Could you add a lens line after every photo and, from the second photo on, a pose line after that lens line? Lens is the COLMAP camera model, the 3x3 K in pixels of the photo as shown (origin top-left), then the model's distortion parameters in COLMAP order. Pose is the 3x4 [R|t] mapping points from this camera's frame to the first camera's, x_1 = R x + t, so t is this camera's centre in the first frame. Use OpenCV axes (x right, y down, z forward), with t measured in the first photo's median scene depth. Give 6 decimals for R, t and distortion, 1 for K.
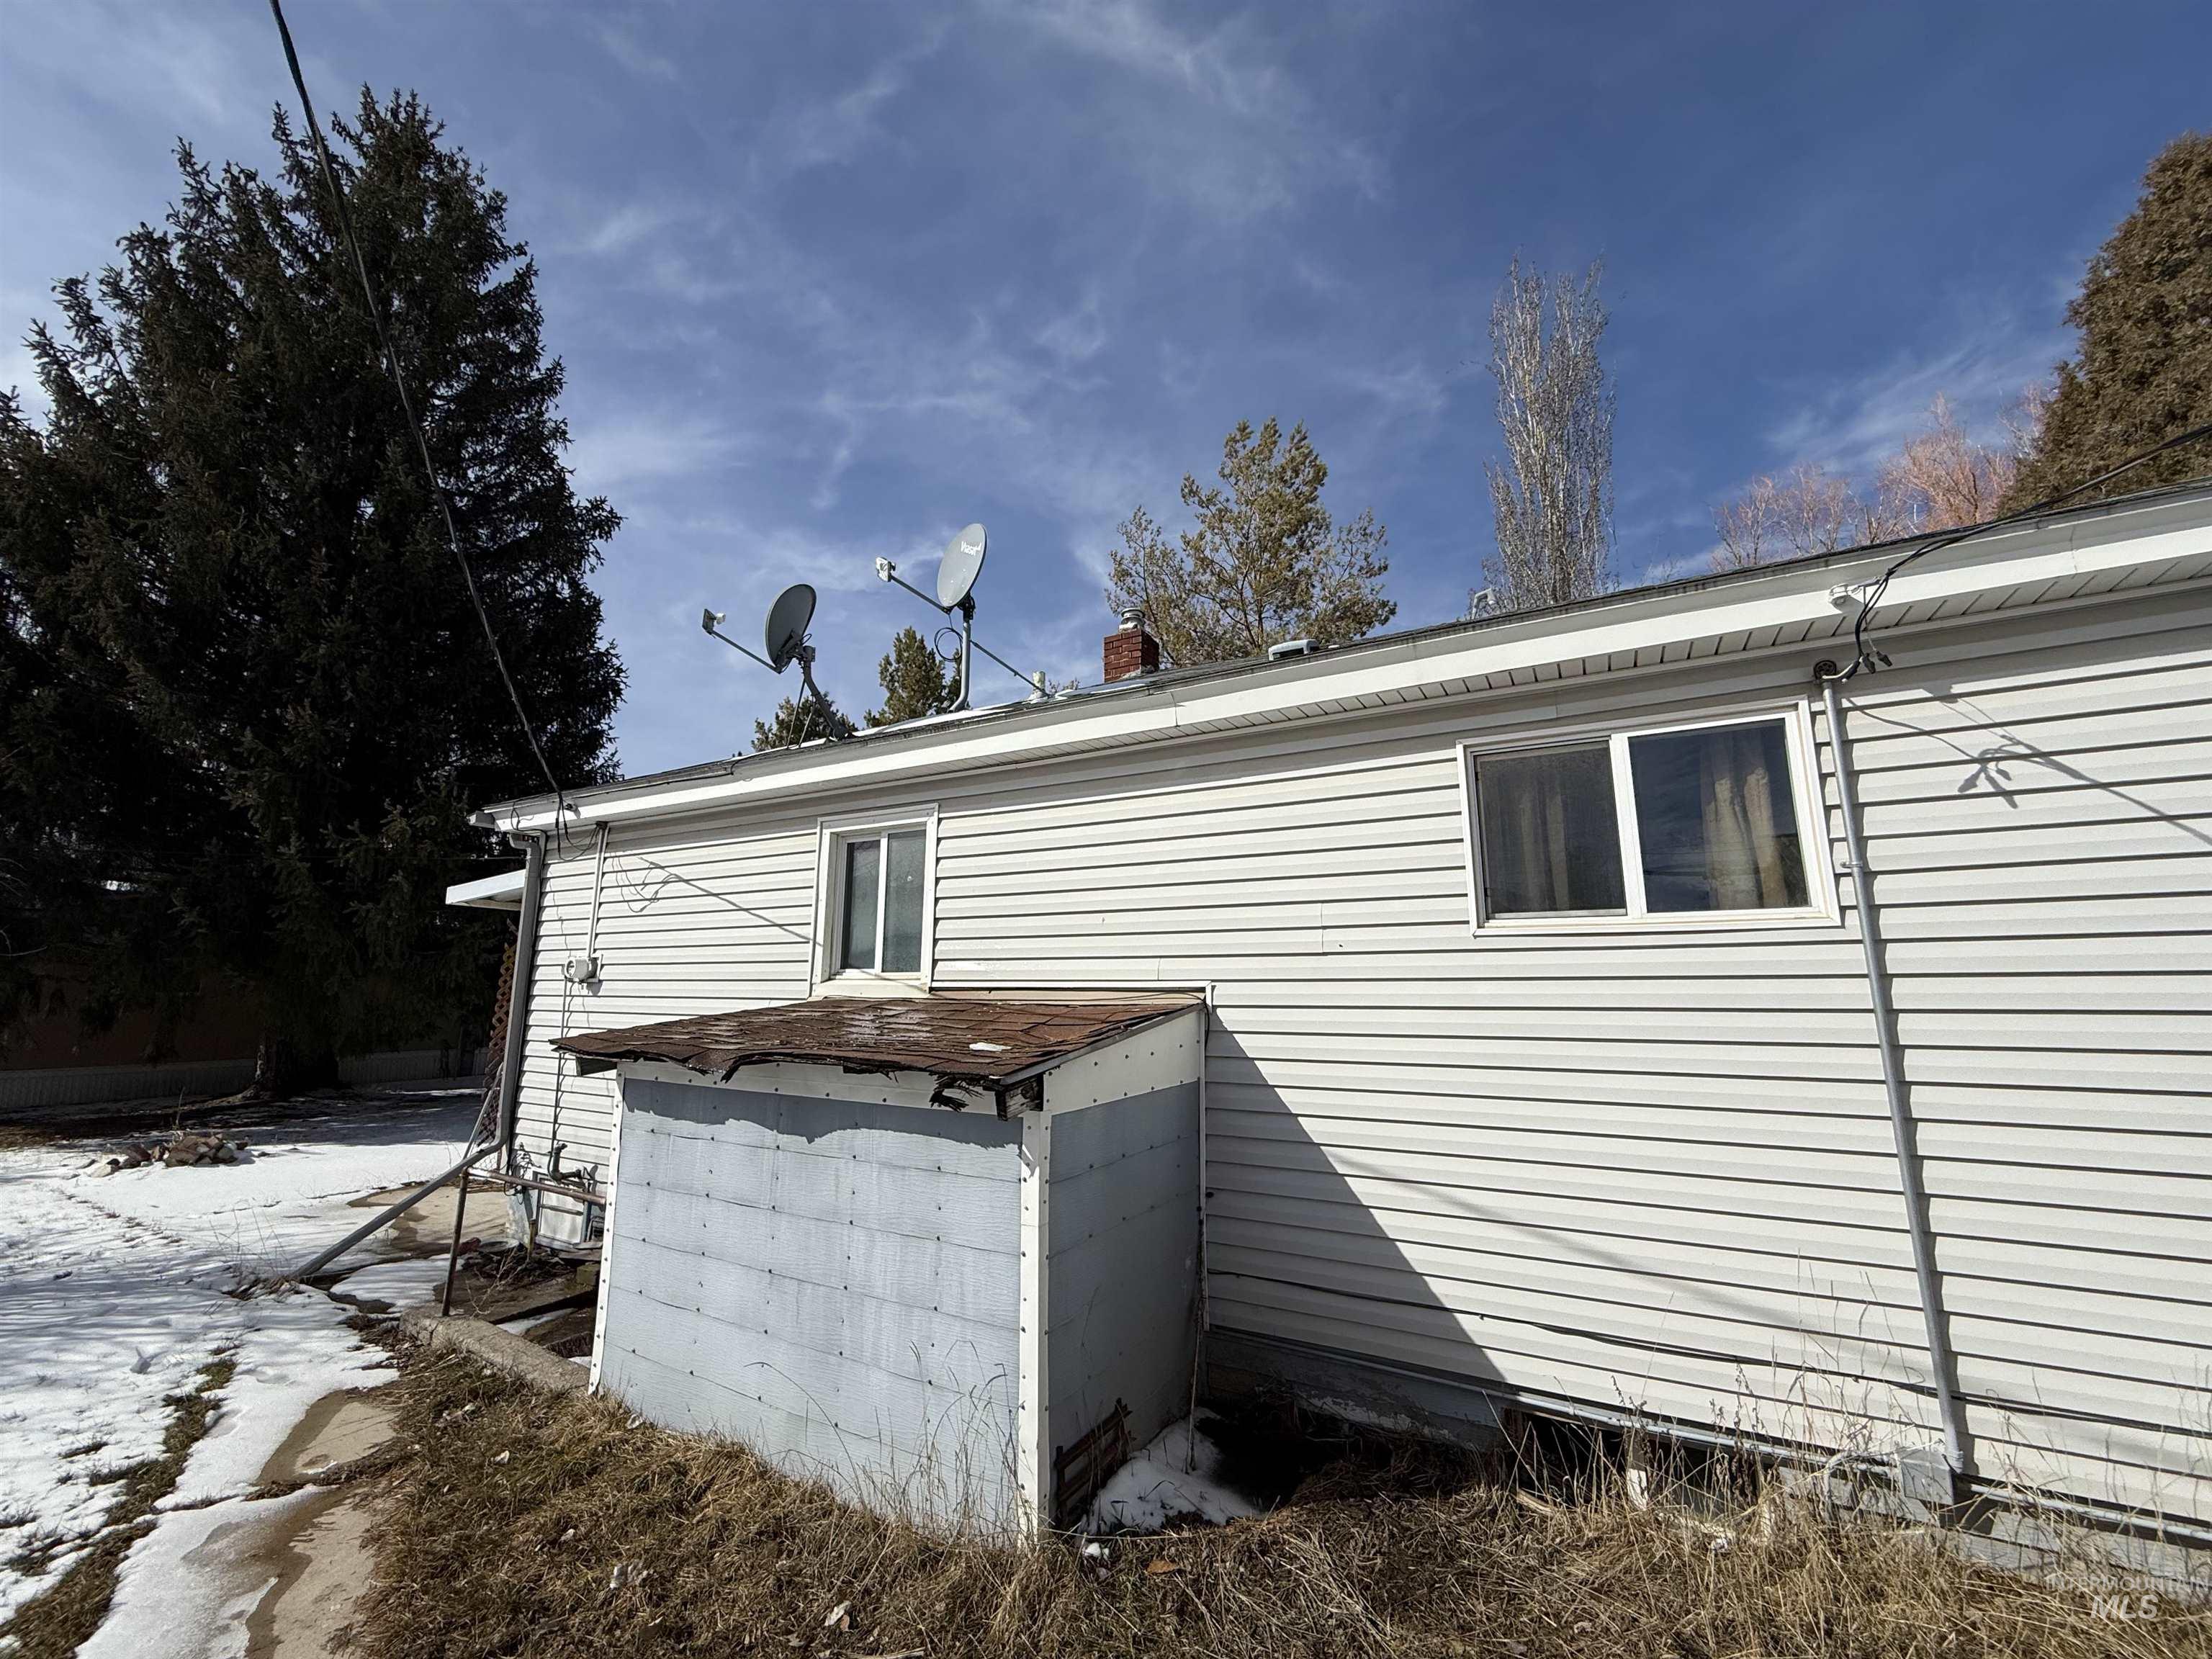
lens RADIAL K [[894.0, 0, 1114.0], [0, 894.0, 824.8], [0, 0, 1]] dist [-0.009294, 0.000899]
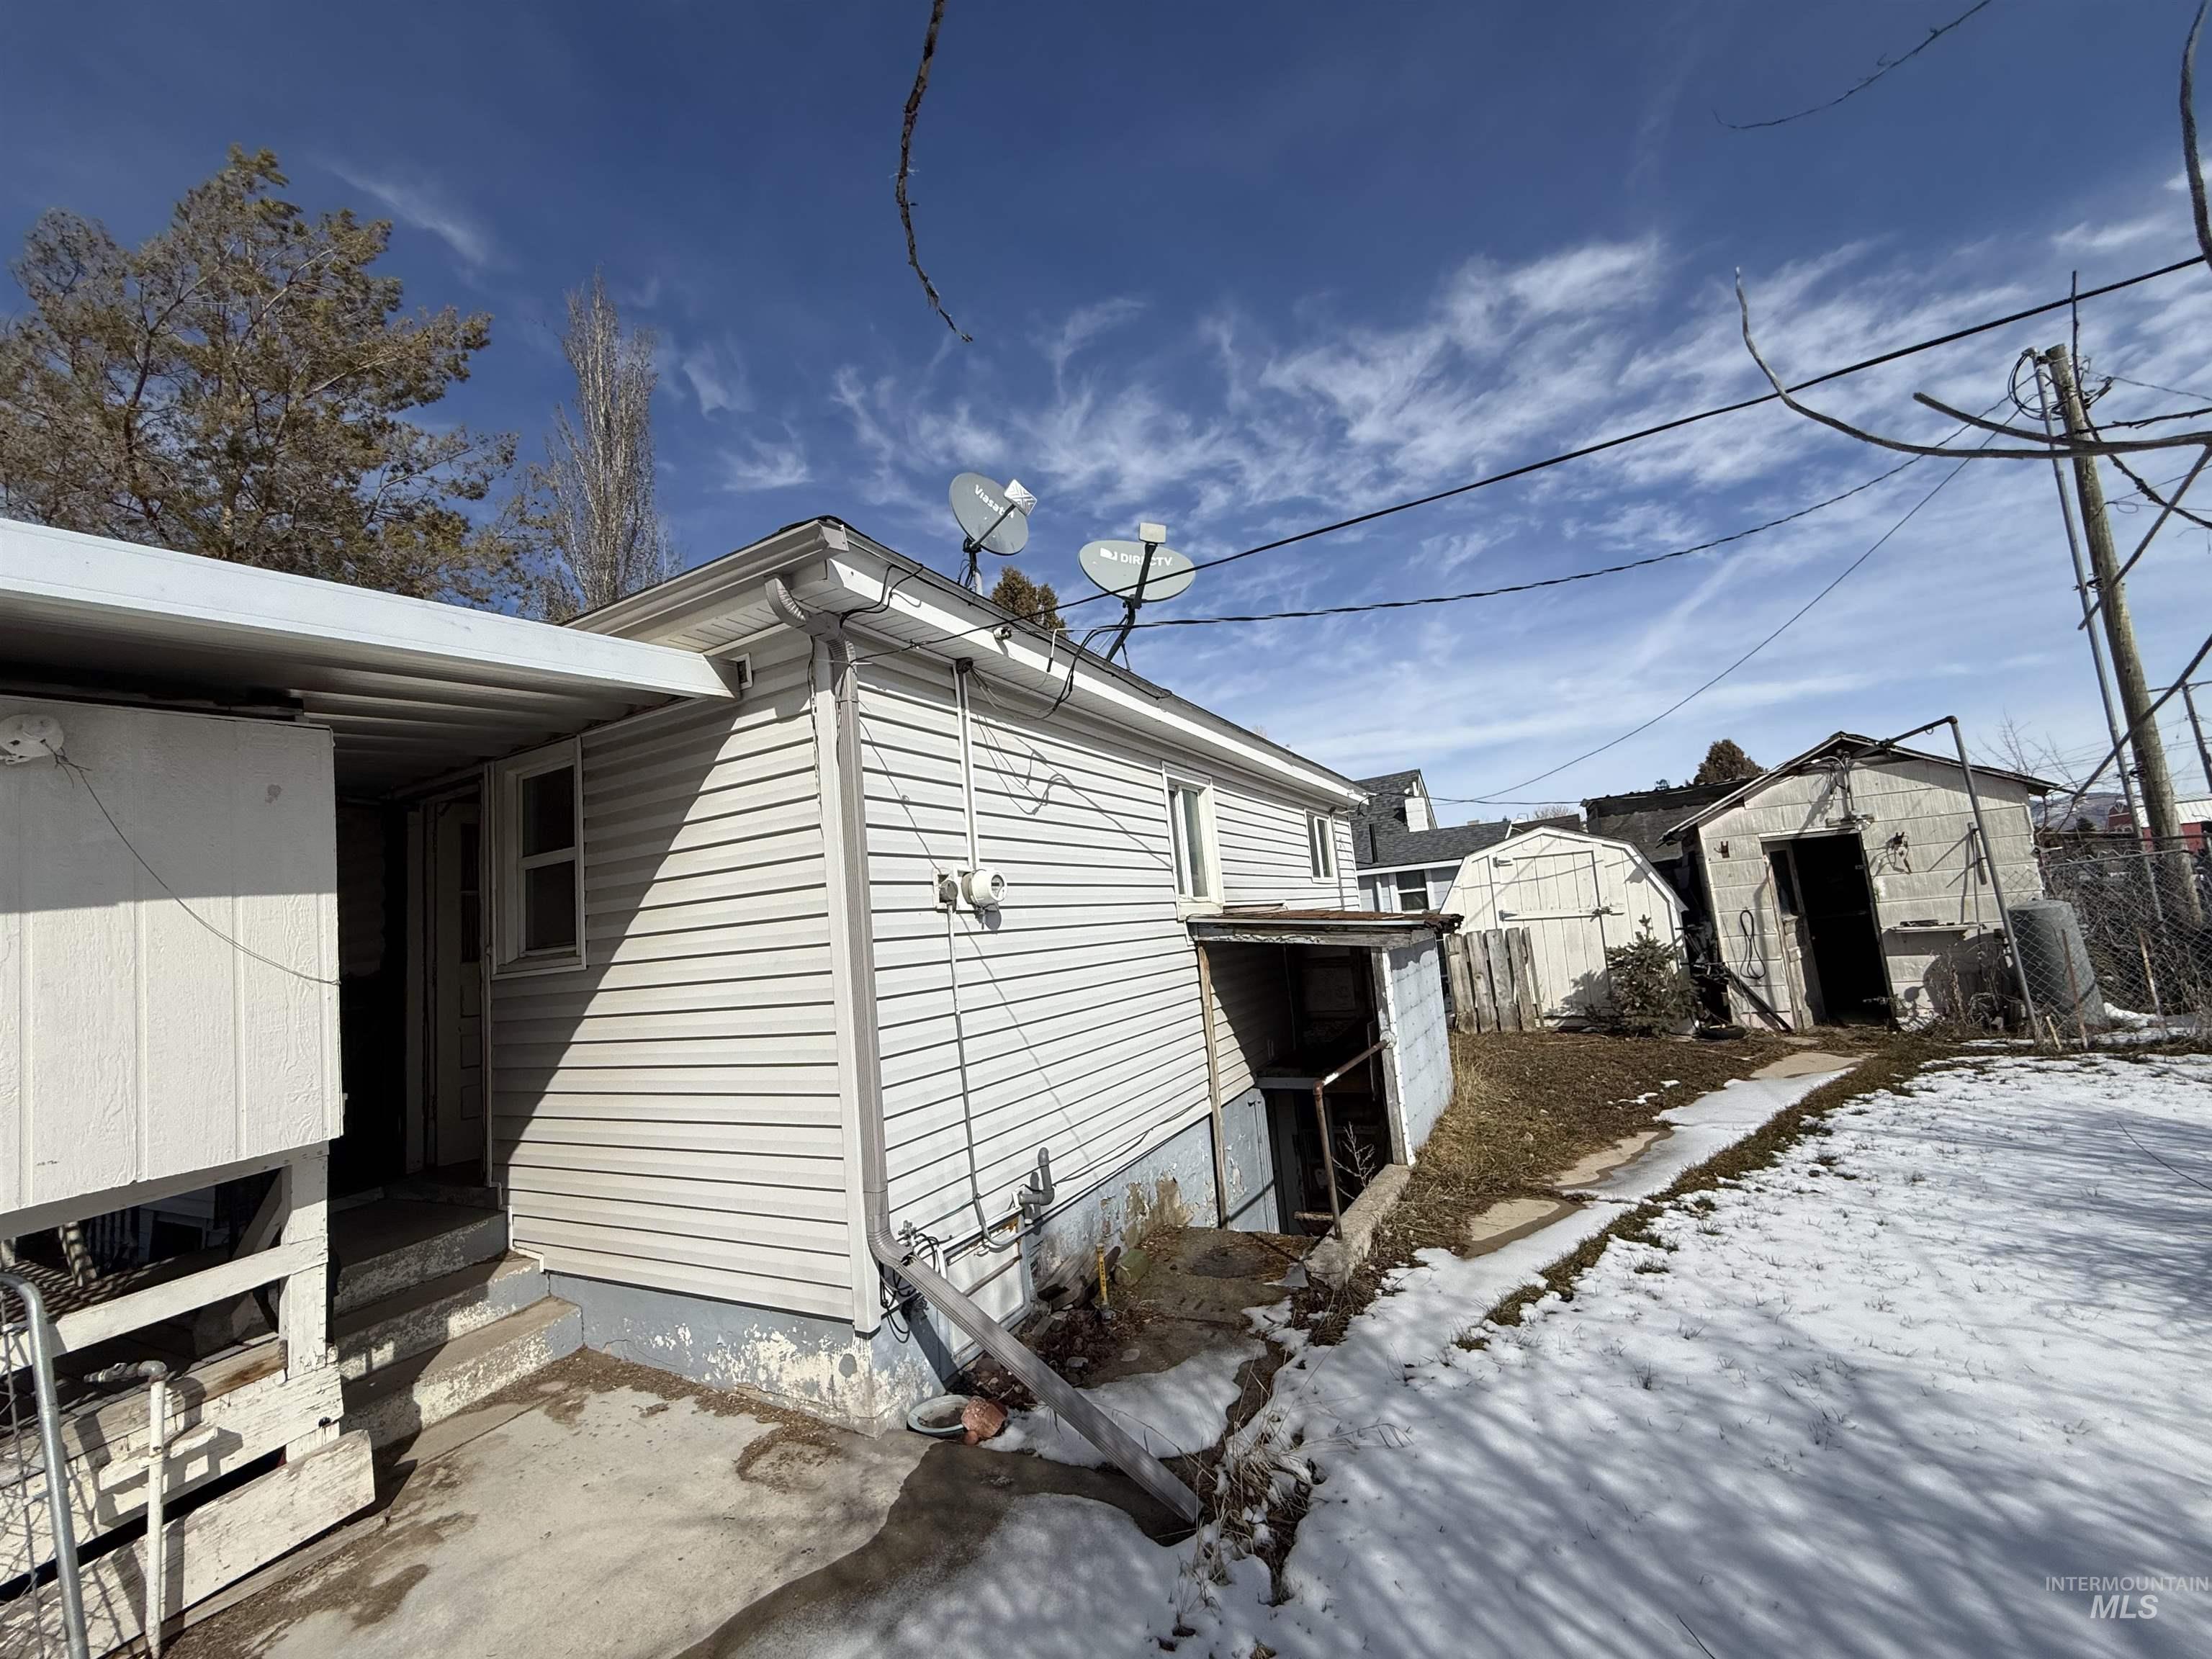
lens RADIAL K [[894.0, 0, 1107.1], [0, 894.0, 833.2], [0, 0, 1]] dist [-0.009294, 0.000899]
pose [[-0.034523, 0.114148, 0.992864, -2.210540], [-0.085064, 0.989515, -0.116720, 0.338933], [-0.995777, -0.088486, -0.024451, 1.676704]]
